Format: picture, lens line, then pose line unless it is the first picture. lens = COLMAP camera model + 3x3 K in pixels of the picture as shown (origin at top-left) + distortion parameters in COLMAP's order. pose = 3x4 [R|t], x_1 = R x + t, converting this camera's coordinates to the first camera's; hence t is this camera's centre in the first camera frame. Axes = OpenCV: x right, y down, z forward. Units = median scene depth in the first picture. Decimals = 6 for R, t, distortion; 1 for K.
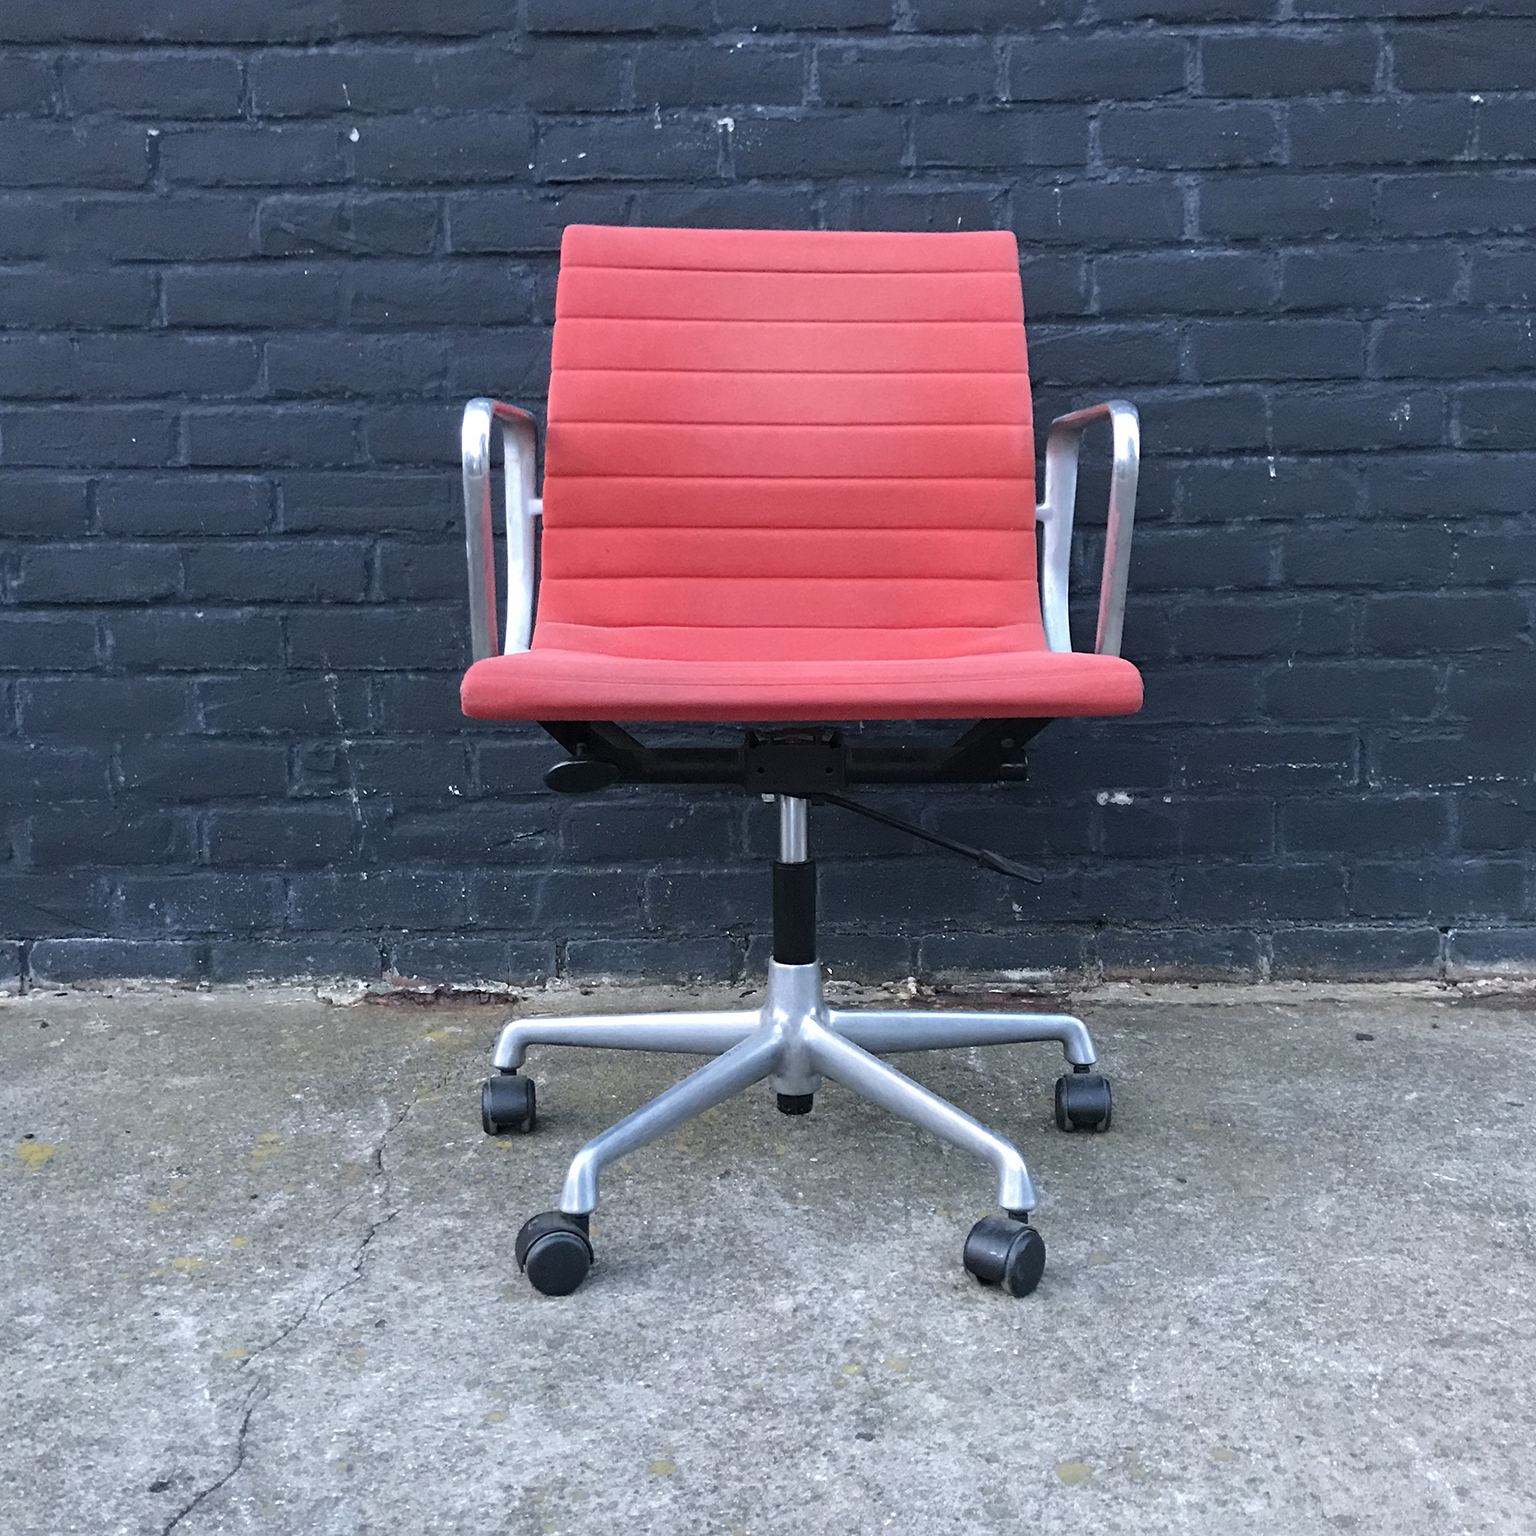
lens RADIAL K [[1730.9, 0, 778.9], [0, 1730.9, 731.0], [0, 0, 1]] dist [0.005079, 0.000000]
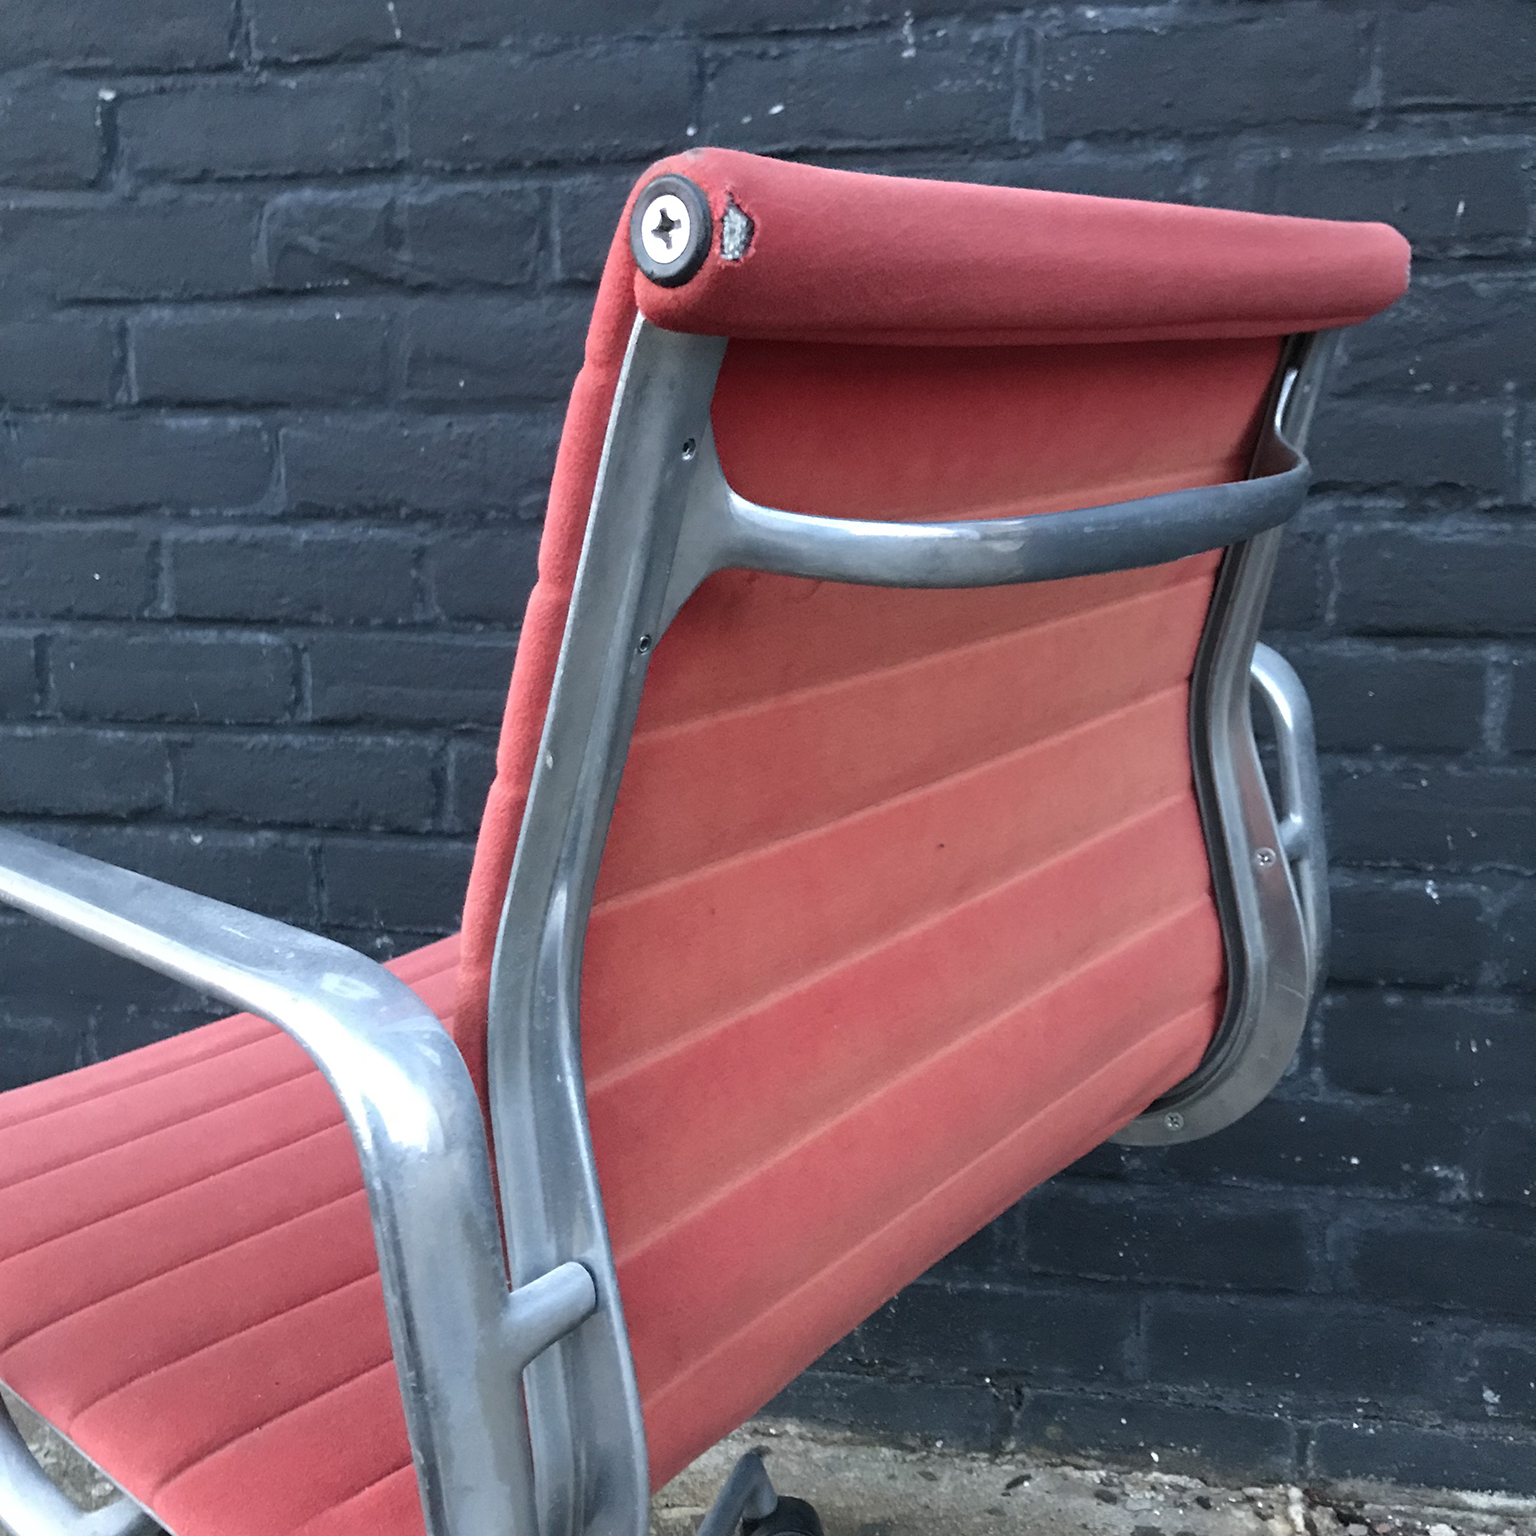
lens RADIAL K [[1730.9, 0, 760.9], [0, 1730.9, 744.4], [0, 0, 1]] dist [0.005079, 0.000000]
pose [[0.978785, 0.040010, -0.200946, 0.005897], [-0.026388, 0.997197, 0.070018, -0.156931], [0.203184, -0.063230, 0.977097, 0.408999]]
